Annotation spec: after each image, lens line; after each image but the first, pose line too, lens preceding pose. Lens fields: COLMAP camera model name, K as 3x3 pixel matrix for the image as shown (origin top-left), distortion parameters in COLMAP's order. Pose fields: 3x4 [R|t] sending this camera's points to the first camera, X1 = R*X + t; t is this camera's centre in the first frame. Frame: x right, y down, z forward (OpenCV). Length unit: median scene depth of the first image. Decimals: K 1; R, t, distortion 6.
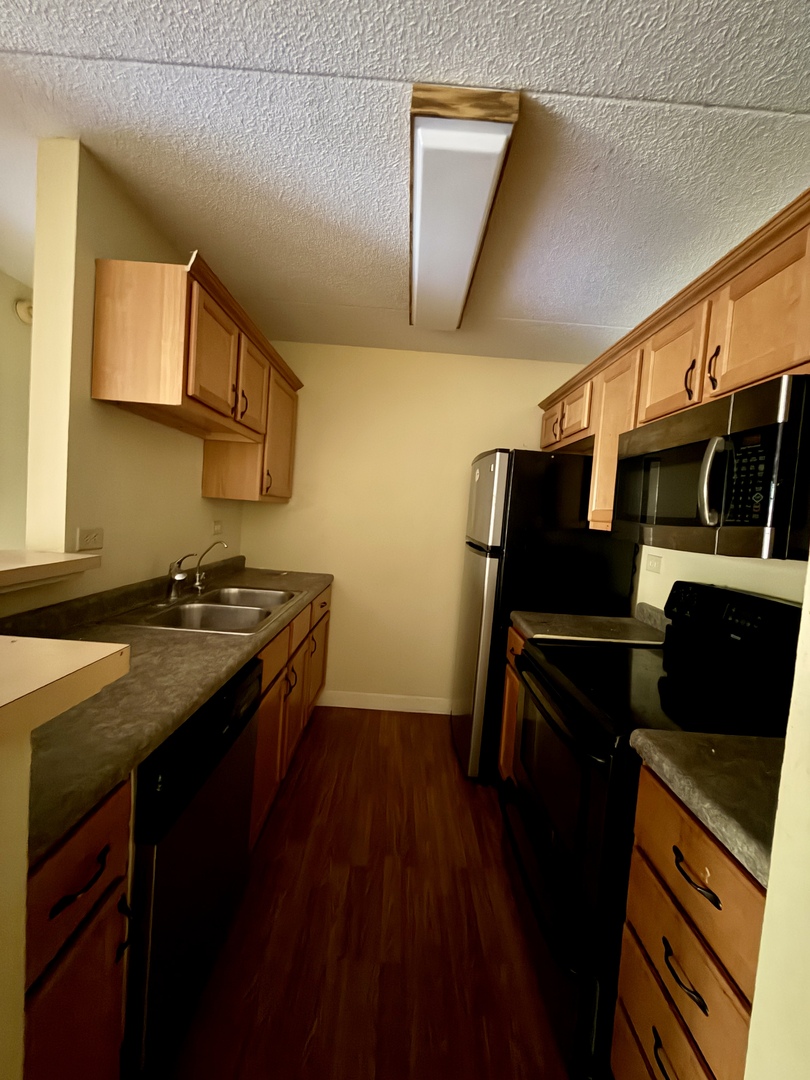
lens RADIAL K [[433.7, 0, 407.1], [0, 433.7, 536.5], [0, 0, 1]] dist [-0.000181, -0.000835]
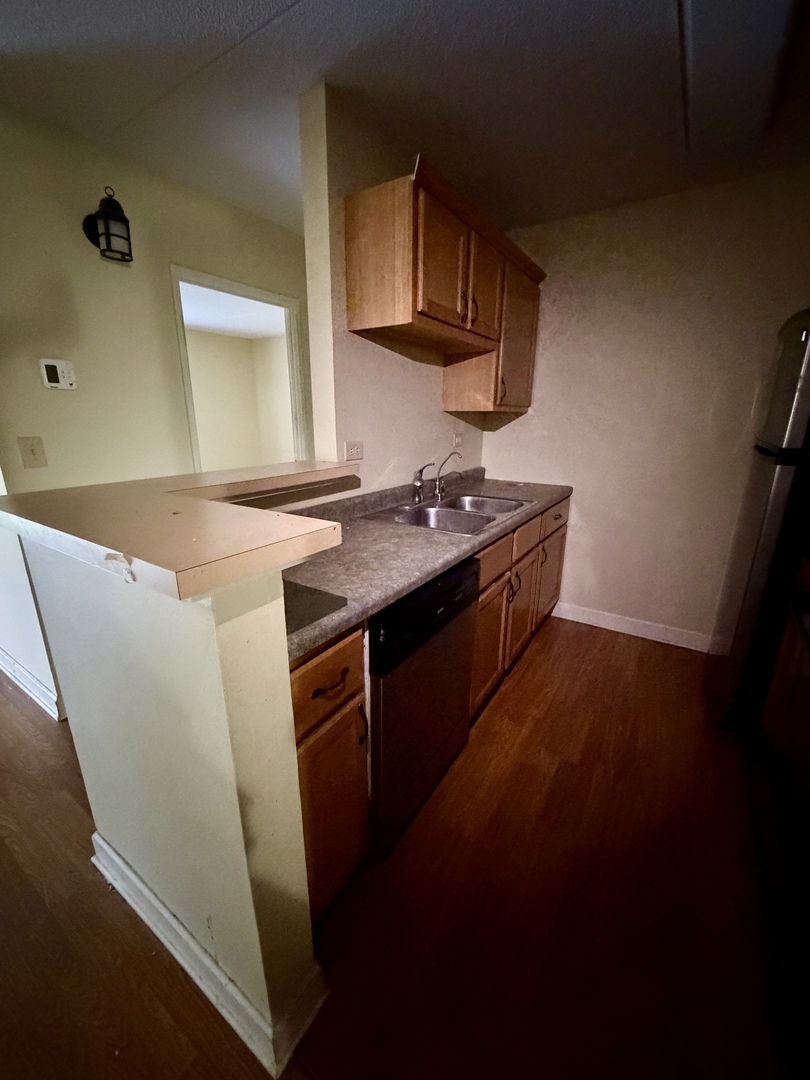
lens RADIAL K [[433.7, 0, 402.9], [0, 433.7, 538.1], [0, 0, 1]] dist [-0.000181, -0.000835]
pose [[0.829201, 0.081956, -0.552910, 0.105096], [0.026634, 0.982275, 0.185542, 0.024673], [0.558316, -0.168578, 0.812321, 0.016257]]
